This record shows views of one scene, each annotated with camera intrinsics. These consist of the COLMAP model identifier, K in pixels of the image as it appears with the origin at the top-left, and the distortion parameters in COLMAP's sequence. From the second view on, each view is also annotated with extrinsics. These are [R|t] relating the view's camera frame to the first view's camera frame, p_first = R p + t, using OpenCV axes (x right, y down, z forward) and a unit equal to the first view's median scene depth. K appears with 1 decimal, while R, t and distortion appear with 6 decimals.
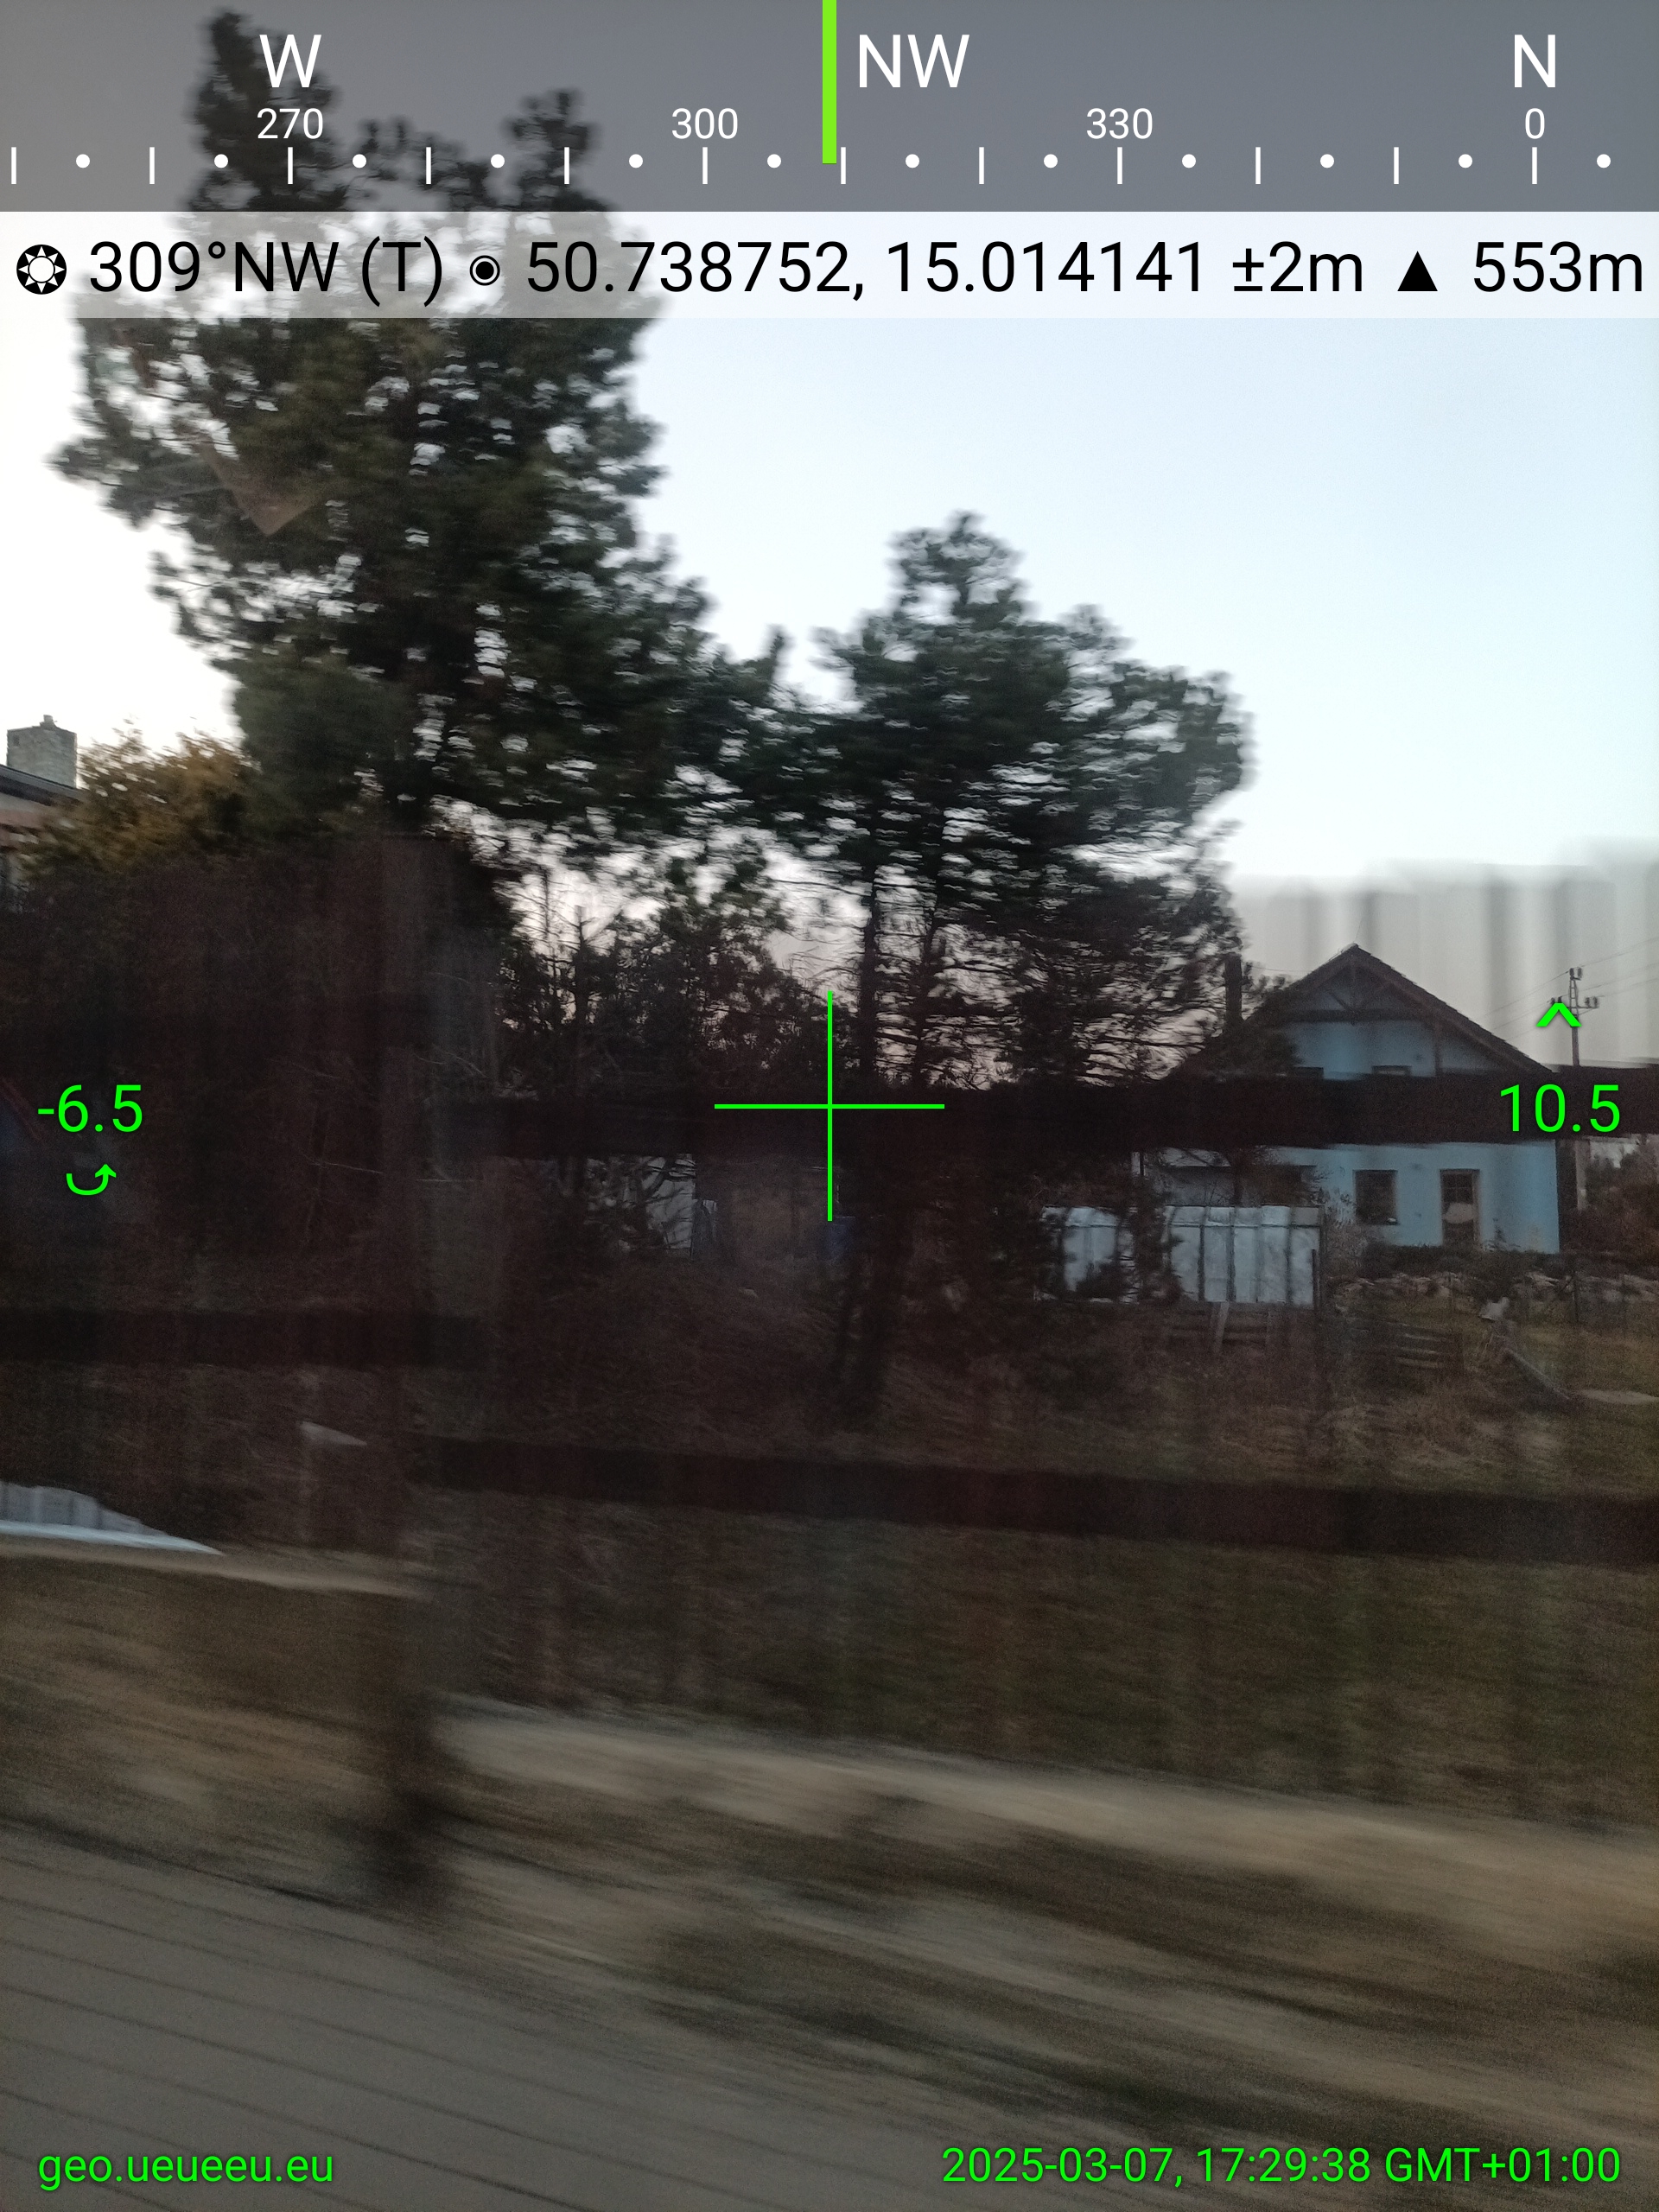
lens RADIAL K [[1535.9, 0, 829.5], [0, 1535.9, 1106.0], [0, 0, 1]] dist [-0.000138, 0.000194]
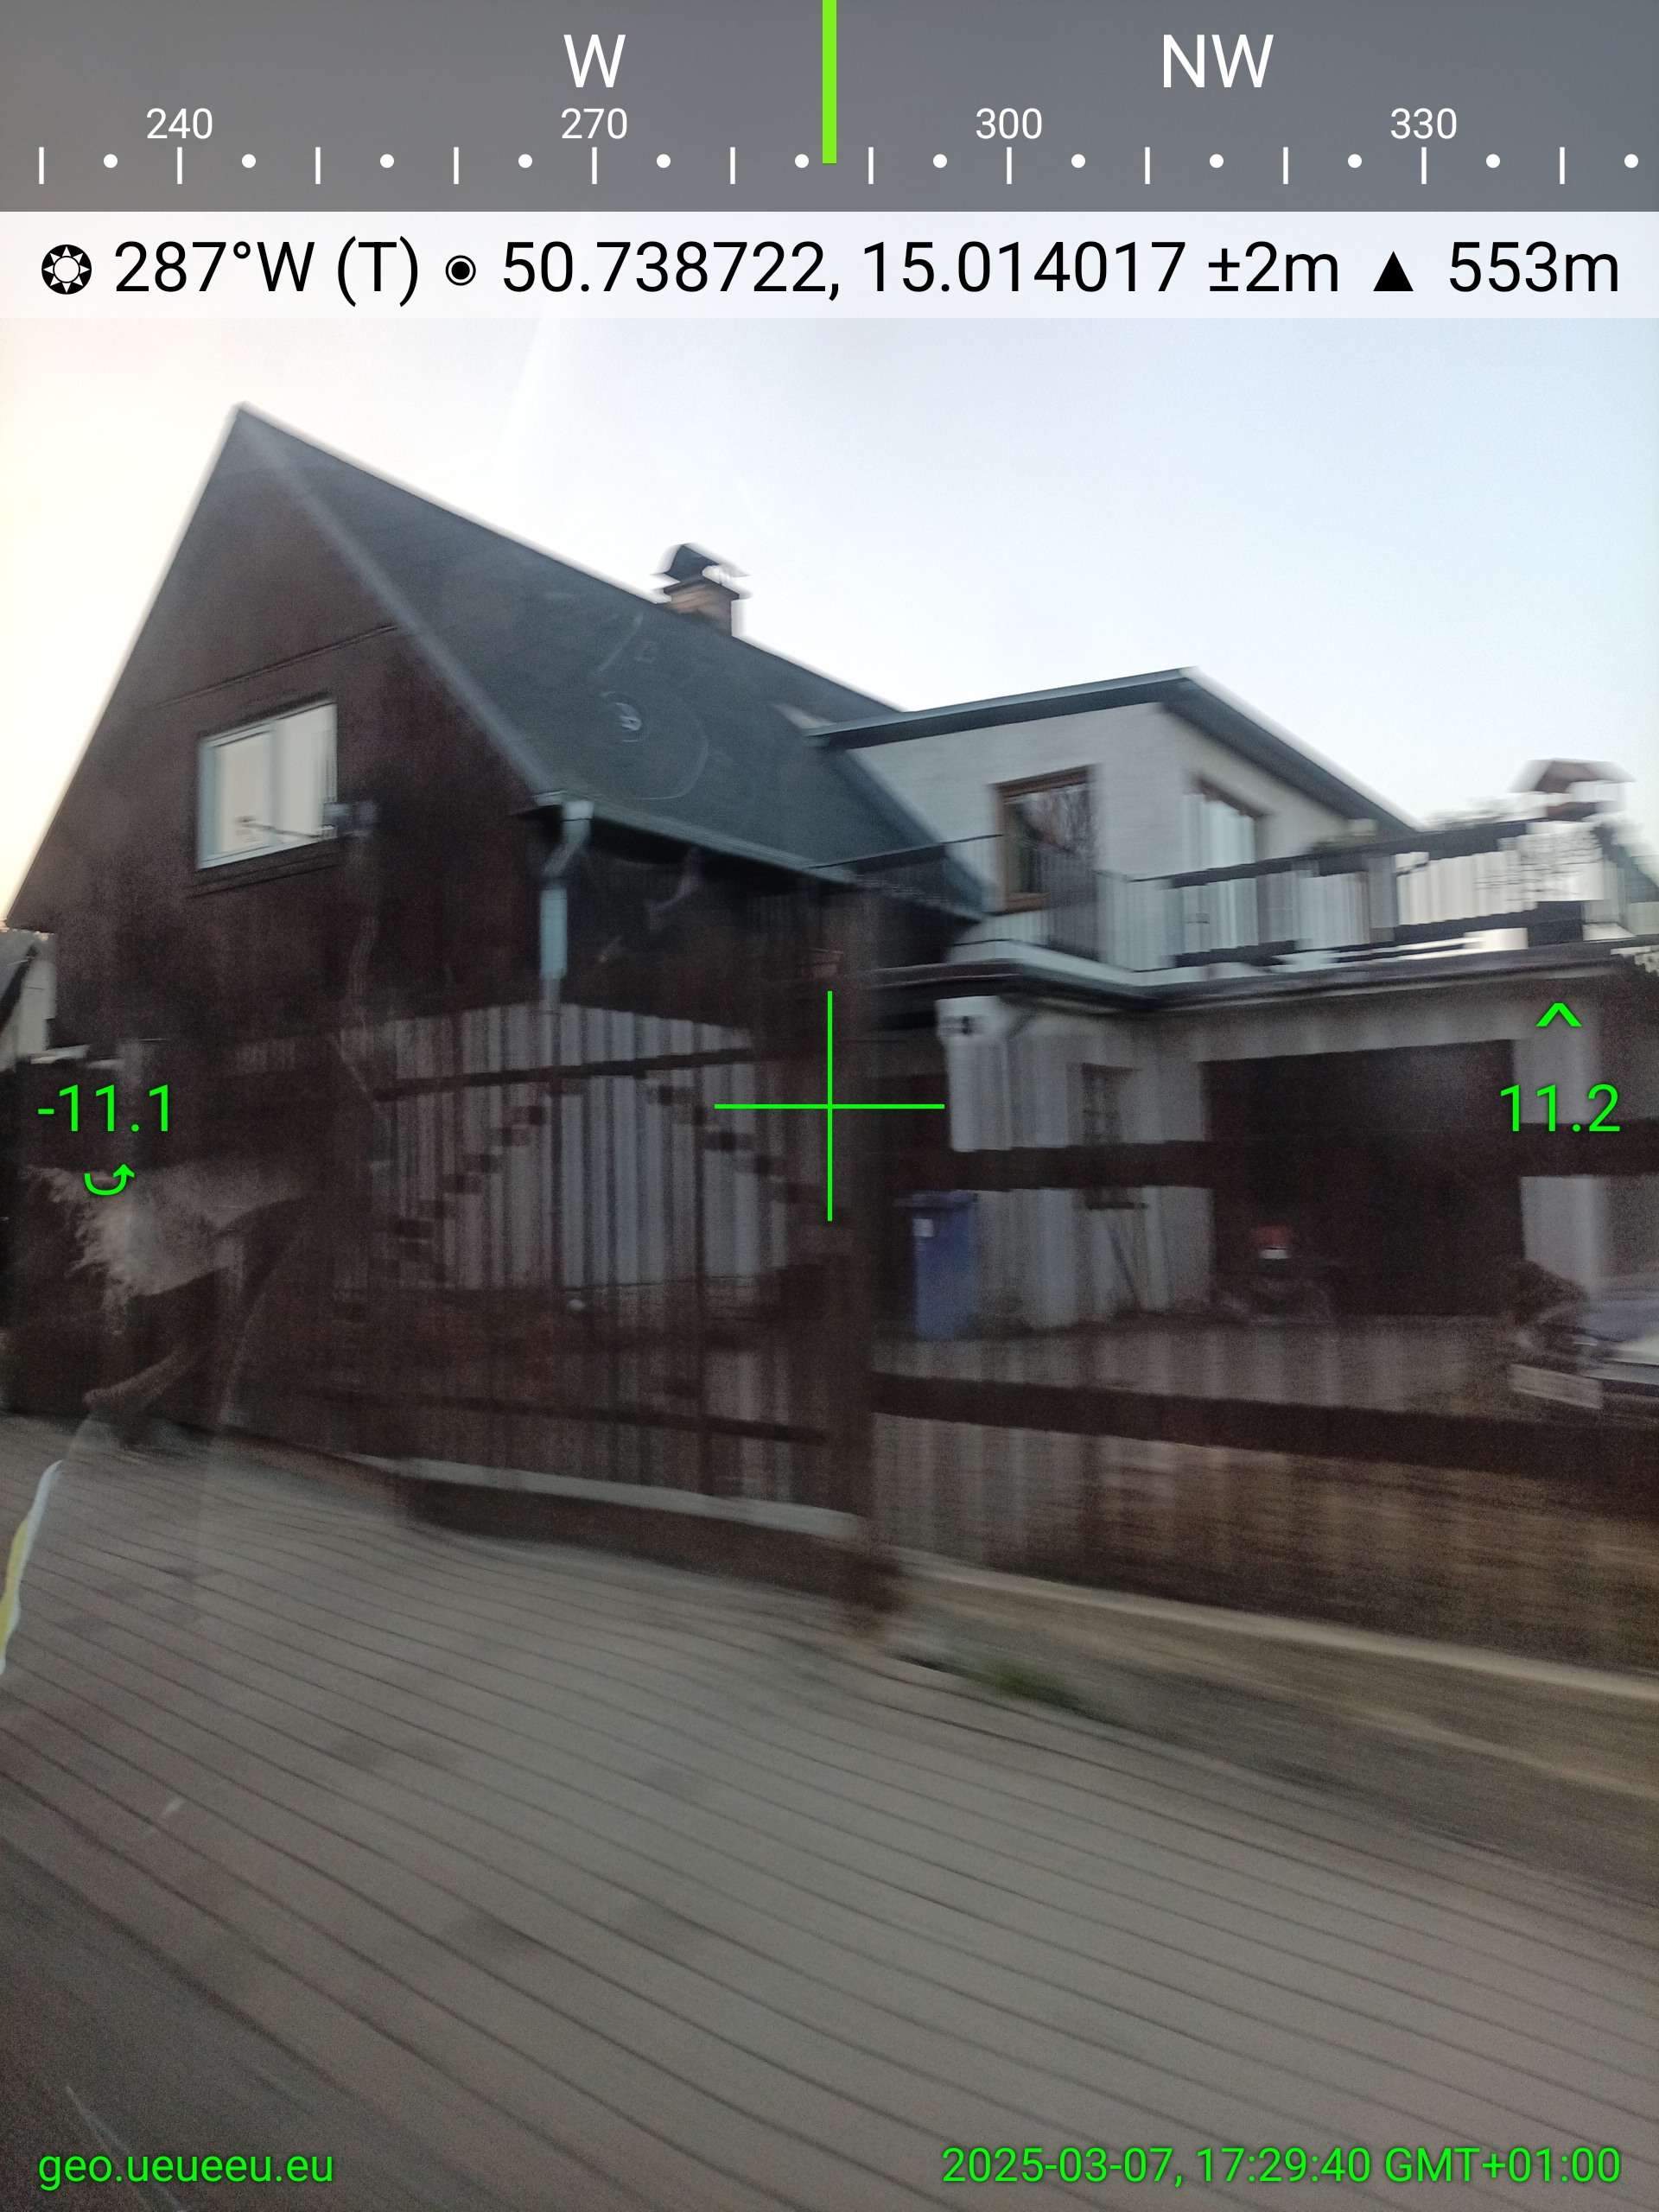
lens RADIAL K [[1535.9, 0, 829.5], [0, 1535.9, 1106.0], [0, 0, 1]] dist [-0.000138, 0.000194]
pose [[1.000000, -0.000009, -0.000005, -0.197994], [0.000009, 1.000000, 0.000008, -0.000100], [0.000005, -0.000008, 1.000000, 0.000130]]
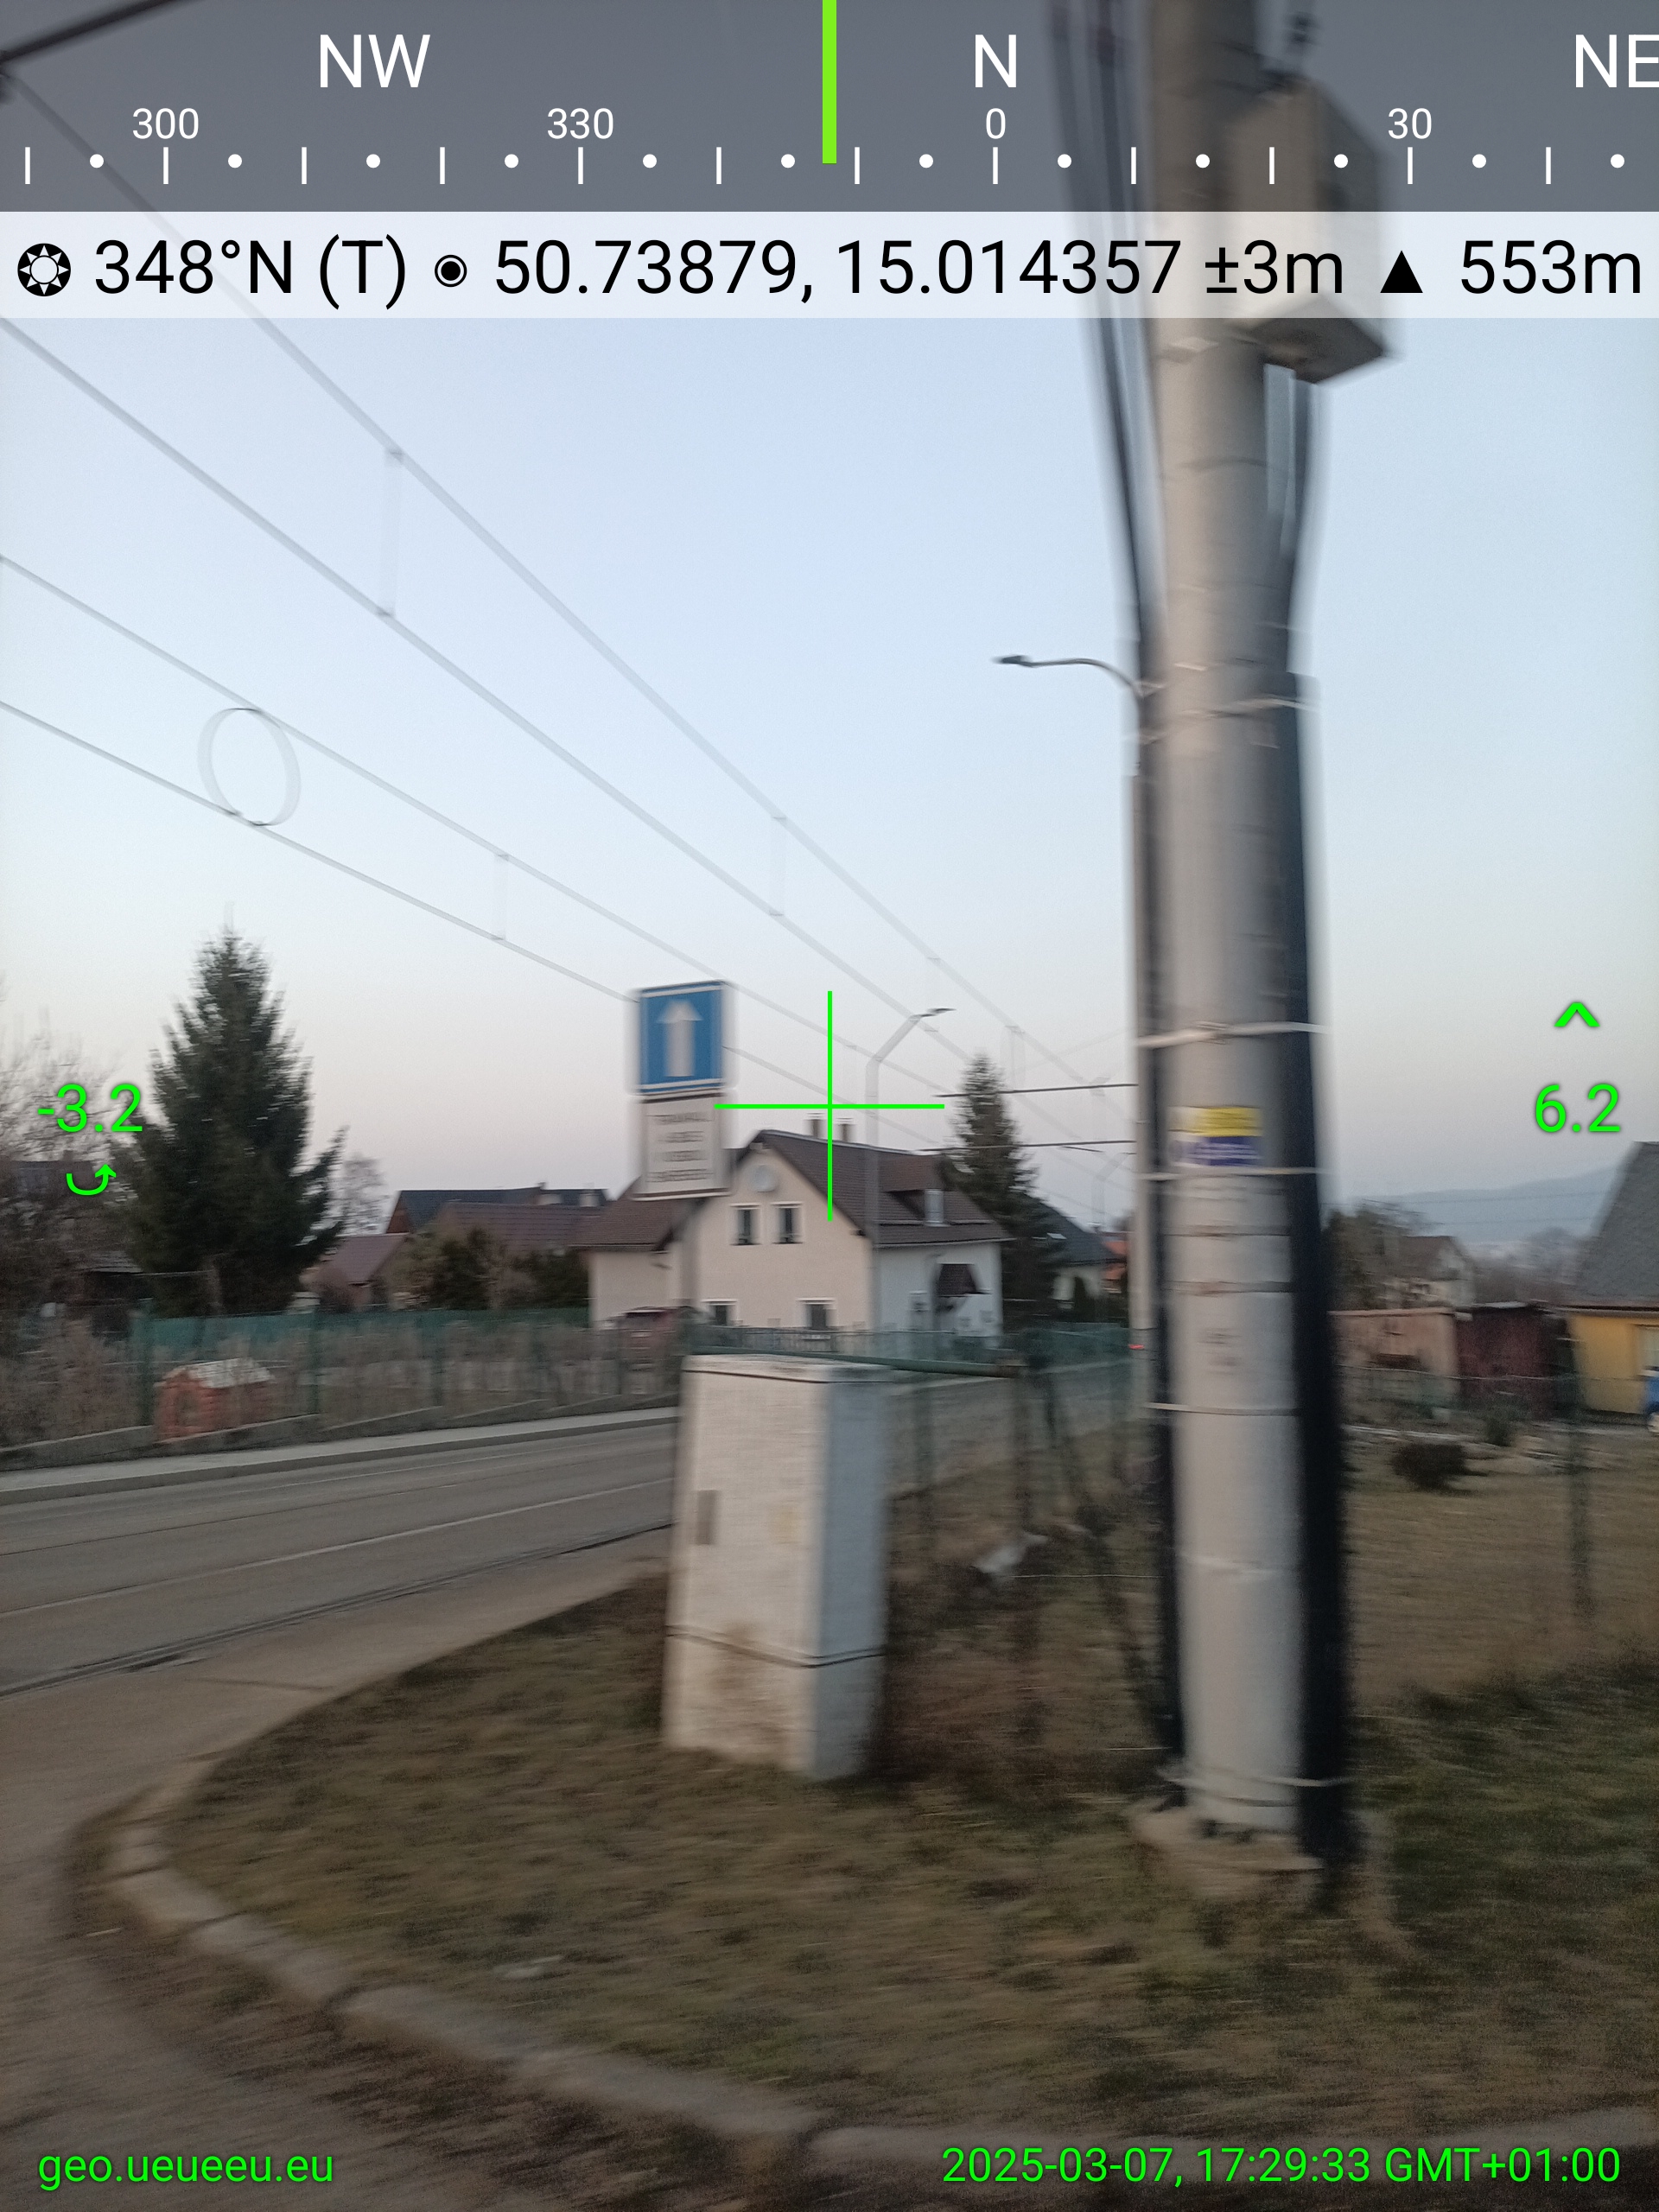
lens RADIAL K [[1536.9, 0, 829.5], [0, 1536.9, 1106.0], [0, 0, 1]] dist [-0.001297, 0.000728]
pose [[1.000000, -0.000011, 0.000063, 0.350964], [0.000011, 1.000000, 0.000108, -0.000179], [-0.000063, -0.000108, 1.000000, -0.000216]]
